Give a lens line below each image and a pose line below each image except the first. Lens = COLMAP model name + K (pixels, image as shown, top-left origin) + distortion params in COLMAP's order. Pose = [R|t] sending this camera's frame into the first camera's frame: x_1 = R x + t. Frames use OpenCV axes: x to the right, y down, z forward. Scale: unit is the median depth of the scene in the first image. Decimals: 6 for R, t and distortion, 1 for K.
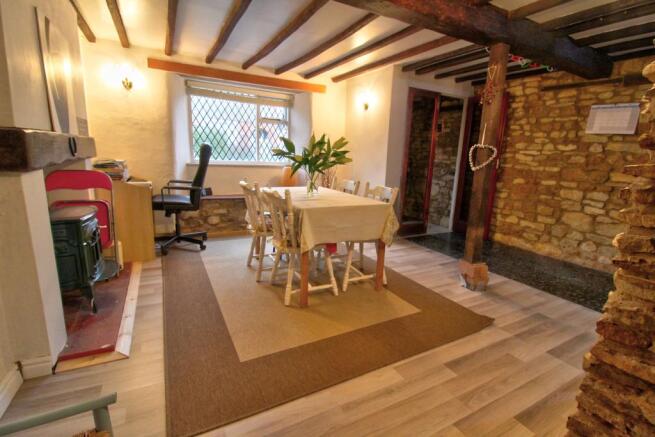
lens RADIAL K [[305.4, 0, 325.4], [0, 305.4, 215.5], [0, 0, 1]] dist [-0.004788, -0.007731]
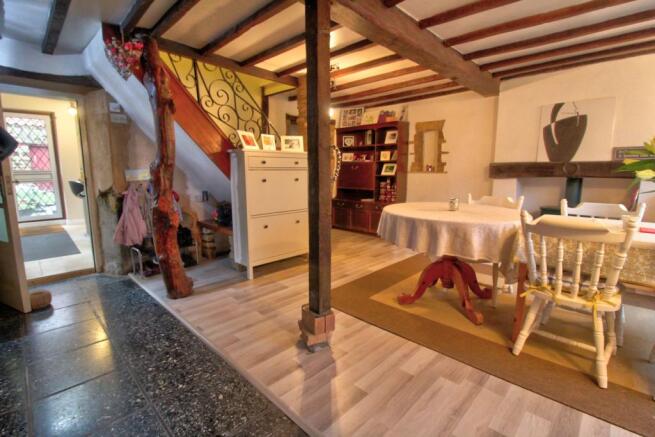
lens RADIAL K [[305.4, 0, 327.9], [0, 305.4, 219.0], [0, 0, 1]] dist [-0.004788, -0.007731]
pose [[-0.955947, 0.012158, -0.293287, 0.736530], [-0.088755, 0.940404, 0.328274, -0.310641], [0.279799, 0.339843, -0.897897, 1.731925]]
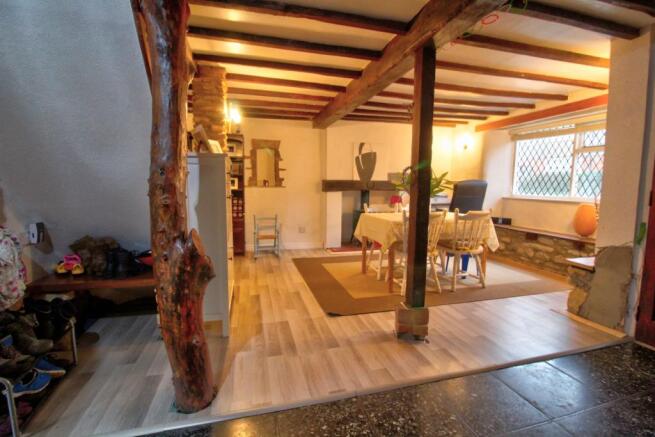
lens RADIAL K [[305.4, 0, 329.6], [0, 305.4, 217.3], [0, 0, 1]] dist [-0.004788, -0.007731]
pose [[-0.226609, 0.060434, -0.972109, 1.450253], [-0.207804, 0.972092, 0.108874, -0.132746], [0.951560, 0.226680, -0.207726, 0.995307]]
